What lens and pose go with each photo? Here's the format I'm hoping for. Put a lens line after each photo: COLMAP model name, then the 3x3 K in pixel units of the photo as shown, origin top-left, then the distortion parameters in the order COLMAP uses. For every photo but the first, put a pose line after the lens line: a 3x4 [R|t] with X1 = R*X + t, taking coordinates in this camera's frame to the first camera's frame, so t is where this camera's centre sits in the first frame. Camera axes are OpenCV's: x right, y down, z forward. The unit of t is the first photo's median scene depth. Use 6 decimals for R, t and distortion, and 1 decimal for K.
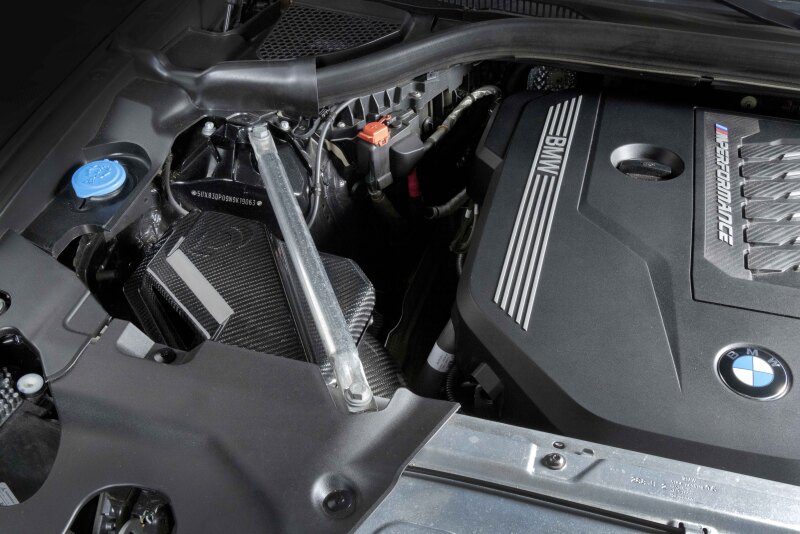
lens RADIAL K [[787.6, 0, 403.0], [0, 787.6, 259.7], [0, 0, 1]] dist [0.000436, 0.000000]
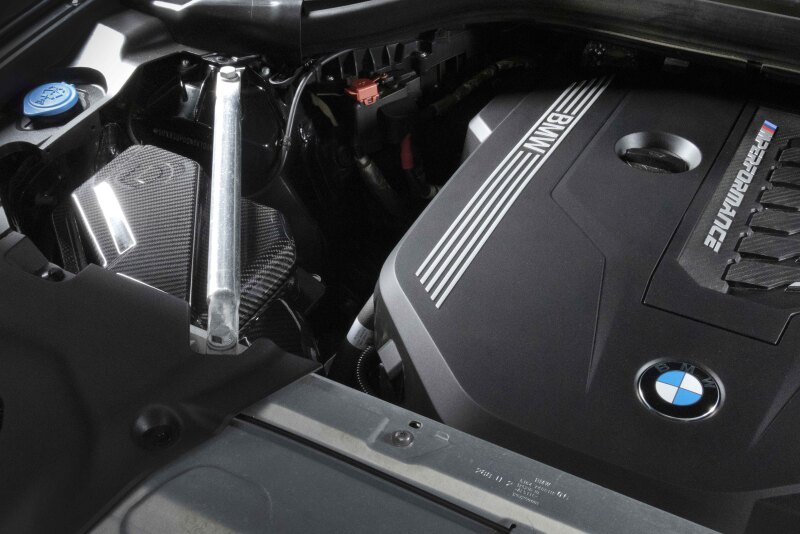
lens RADIAL K [[954.4, 0, 396.9], [0, 954.4, 270.9], [0, 0, 1]] dist [-0.008812, 0.000000]
pose [[0.971541, 0.133860, -0.195423, 0.255696], [-0.139563, 0.990090, -0.015645, 0.057476], [0.191393, 0.042473, 0.980594, -0.052656]]
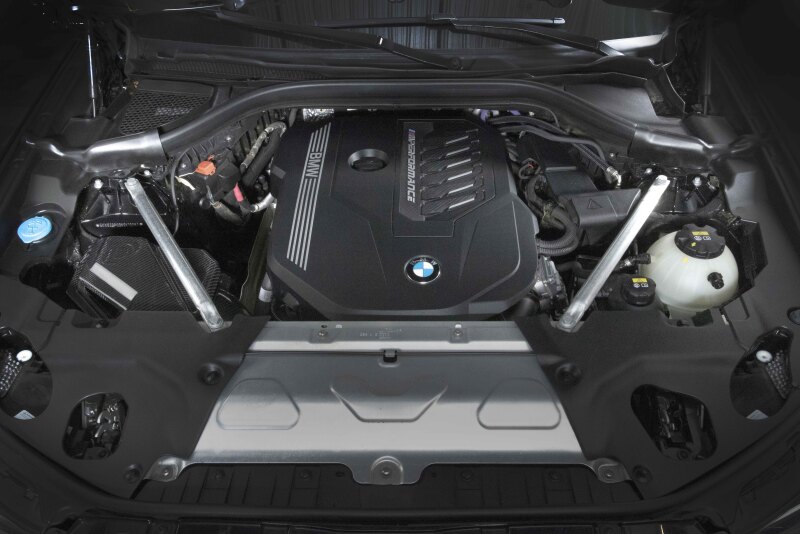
lens RADIAL K [[636.4, 0, 402.6], [0, 636.4, 268.9], [0, 0, 1]] dist [-0.000260, 0.011864]
pose [[0.967723, -0.191165, 0.164220, 0.107560], [0.175914, 0.979002, 0.103002, -0.021869], [-0.180462, -0.070789, 0.981031, -0.396956]]
